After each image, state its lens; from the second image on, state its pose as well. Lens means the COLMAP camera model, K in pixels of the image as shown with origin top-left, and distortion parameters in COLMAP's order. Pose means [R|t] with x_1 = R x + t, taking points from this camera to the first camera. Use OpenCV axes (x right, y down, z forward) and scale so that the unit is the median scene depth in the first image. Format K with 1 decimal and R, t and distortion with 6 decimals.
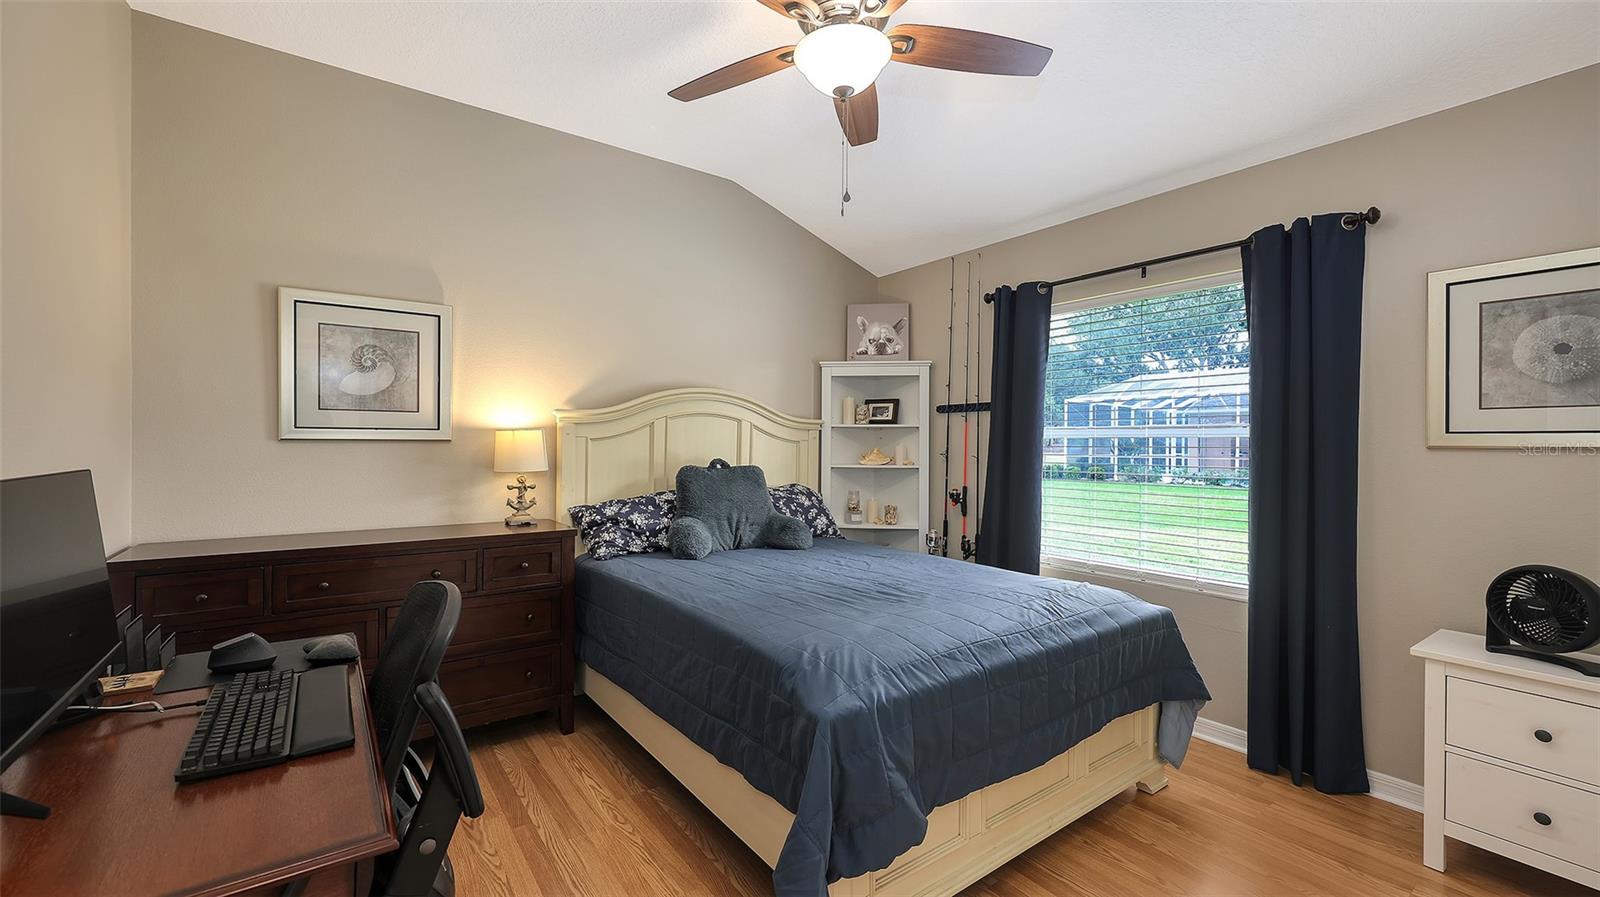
lens RADIAL K [[652.3, 0, 801.4], [0, 652.3, 451.3], [0, 0, 1]] dist [-0.001700, 0.001140]
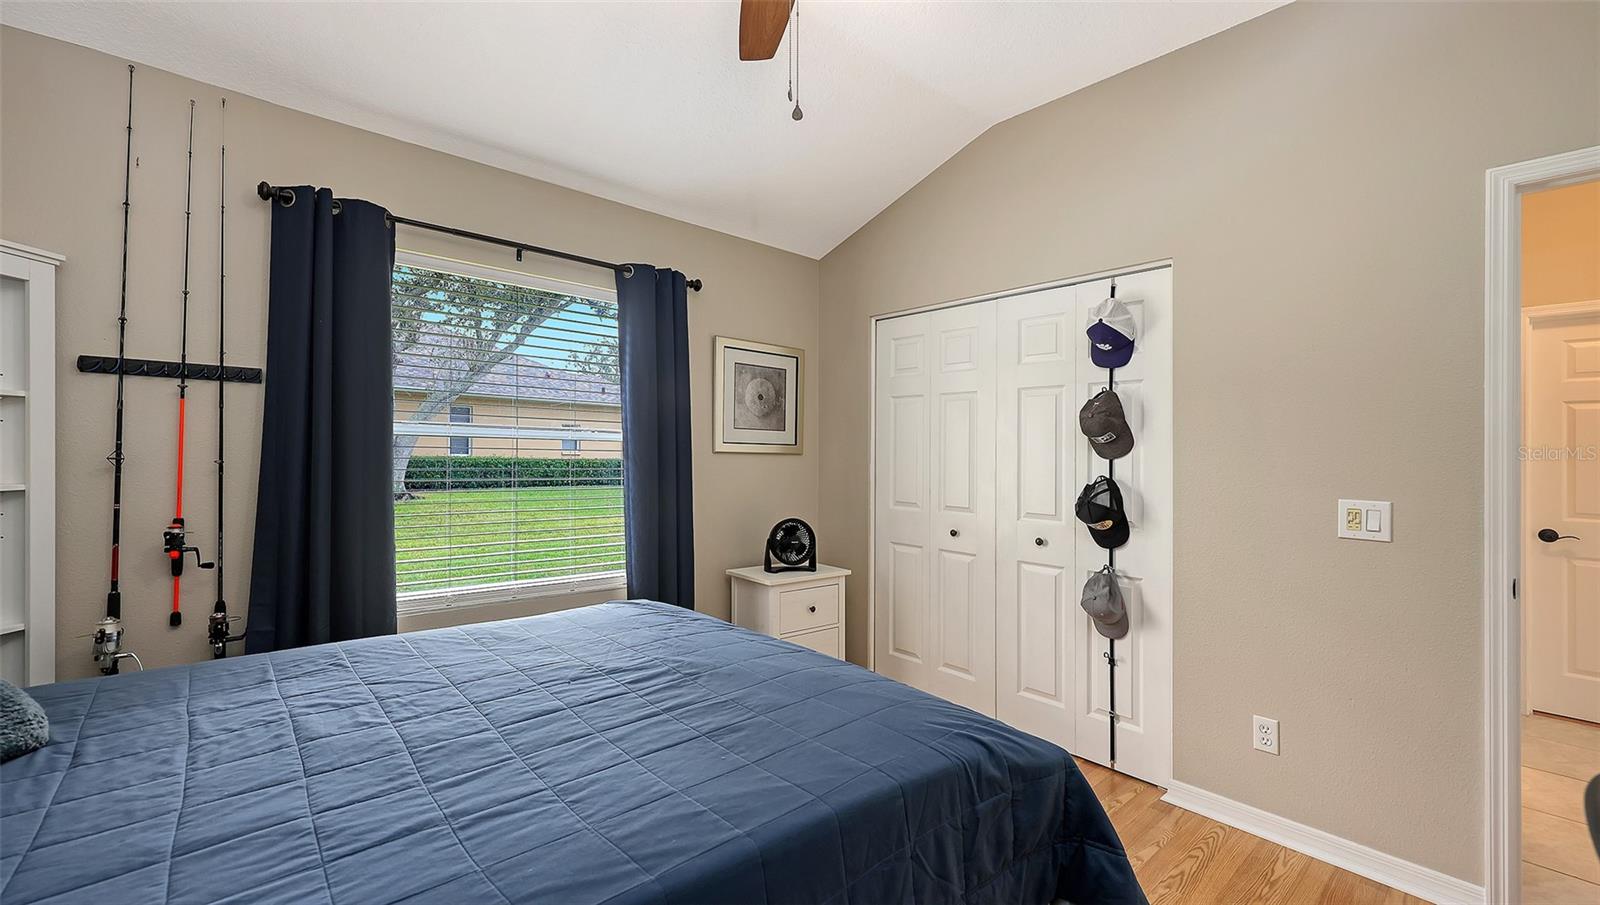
lens RADIAL K [[649.0, 0, 795.7], [0, 649.0, 445.4], [0, 0, 1]] dist [-0.017209, -0.000103]
pose [[-0.095737, -0.004201, 0.995398, -0.393654], [-0.017442, 0.999845, 0.002542, -0.020821], [-0.995254, -0.017118, -0.095795, 0.695945]]
